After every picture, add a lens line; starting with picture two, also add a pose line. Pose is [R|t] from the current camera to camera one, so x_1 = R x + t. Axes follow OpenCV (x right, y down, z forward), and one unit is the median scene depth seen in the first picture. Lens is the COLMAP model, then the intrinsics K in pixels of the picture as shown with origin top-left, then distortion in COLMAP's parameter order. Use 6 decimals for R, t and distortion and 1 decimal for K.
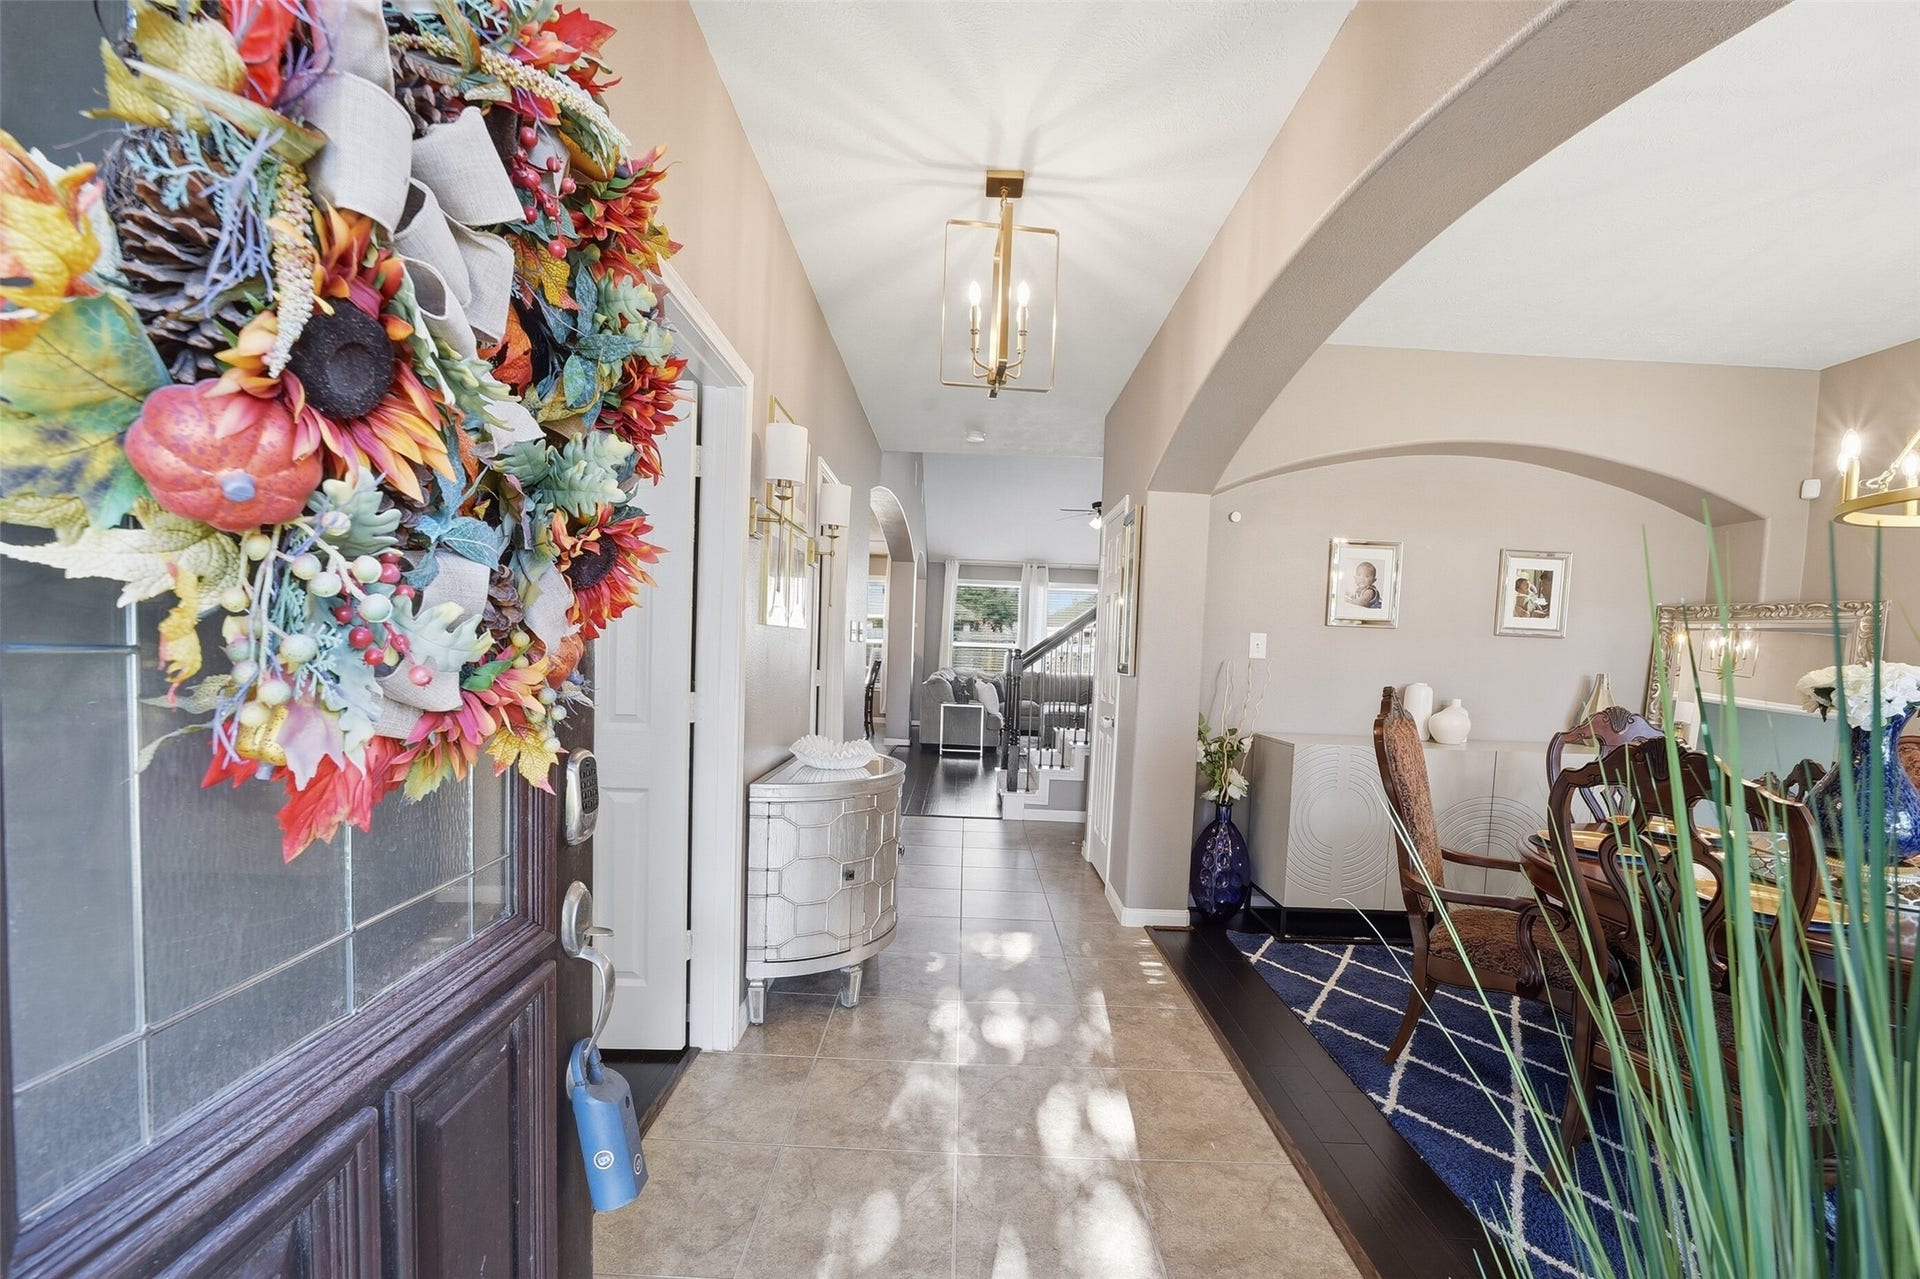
lens RADIAL K [[784.9, 0, 960.6], [0, 784.9, 659.7], [0, 0, 1]] dist [-0.002330, -0.000223]
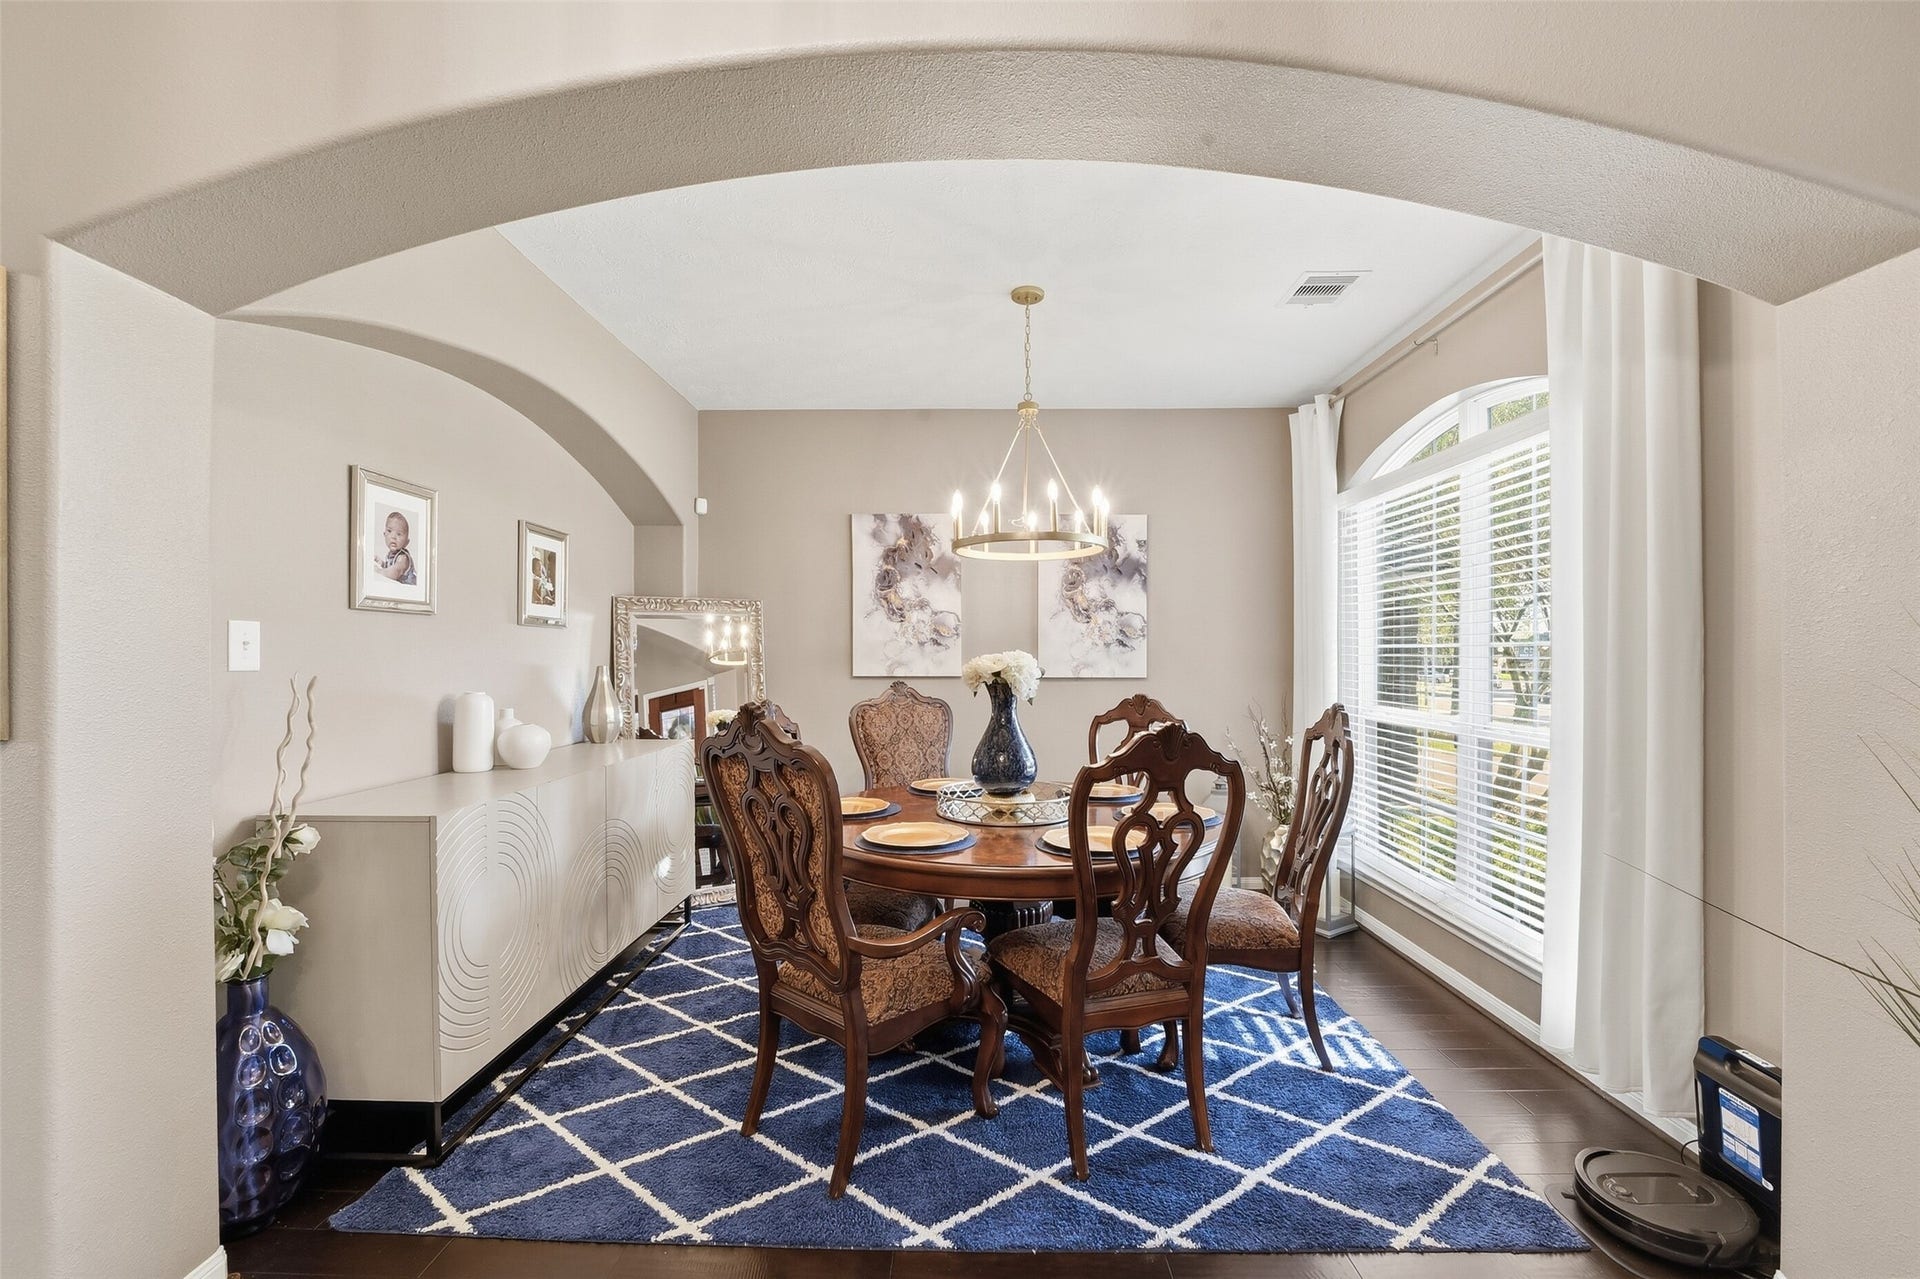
lens RADIAL K [[784.9, 0, 960.6], [0, 784.9, 659.7], [0, 0, 1]] dist [-0.002330, -0.000223]
pose [[0.032563, -0.043656, 0.998516, -0.114946], [0.022029, 0.998834, 0.042952, -0.020688], [-0.999227, 0.020597, 0.033487, 0.521083]]
